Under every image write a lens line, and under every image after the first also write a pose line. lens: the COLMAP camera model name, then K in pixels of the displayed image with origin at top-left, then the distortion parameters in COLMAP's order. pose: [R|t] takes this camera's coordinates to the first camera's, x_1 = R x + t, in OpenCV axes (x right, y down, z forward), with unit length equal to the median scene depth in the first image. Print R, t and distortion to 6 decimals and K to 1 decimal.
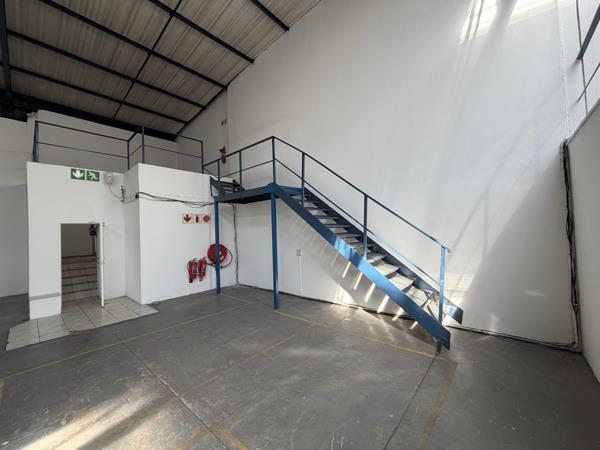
lens RADIAL K [[239.1, 0, 300.0], [0, 239.1, 222.1], [0, 0, 1]] dist [0.001201, -0.000203]
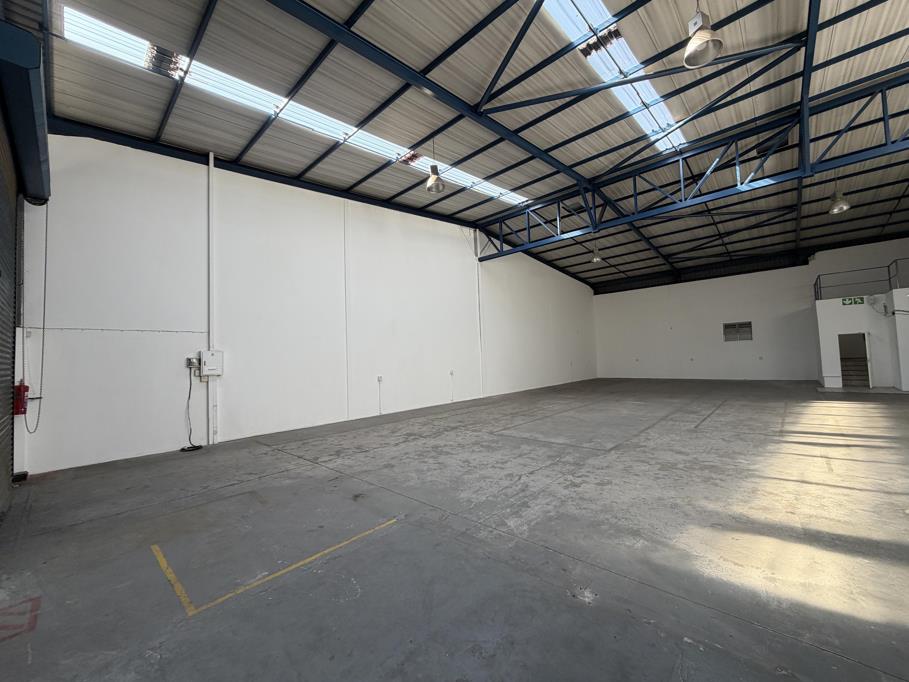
lens RADIAL K [[362.3, 0, 451.0], [0, 362.3, 339.9], [0, 0, 1]] dist [0.001201, -0.000203]
pose [[-0.040736, -0.015499, -0.999050, 1.294043], [0.060046, 0.998035, -0.017932, -0.060147], [0.997364, -0.060720, -0.039726, -1.259243]]
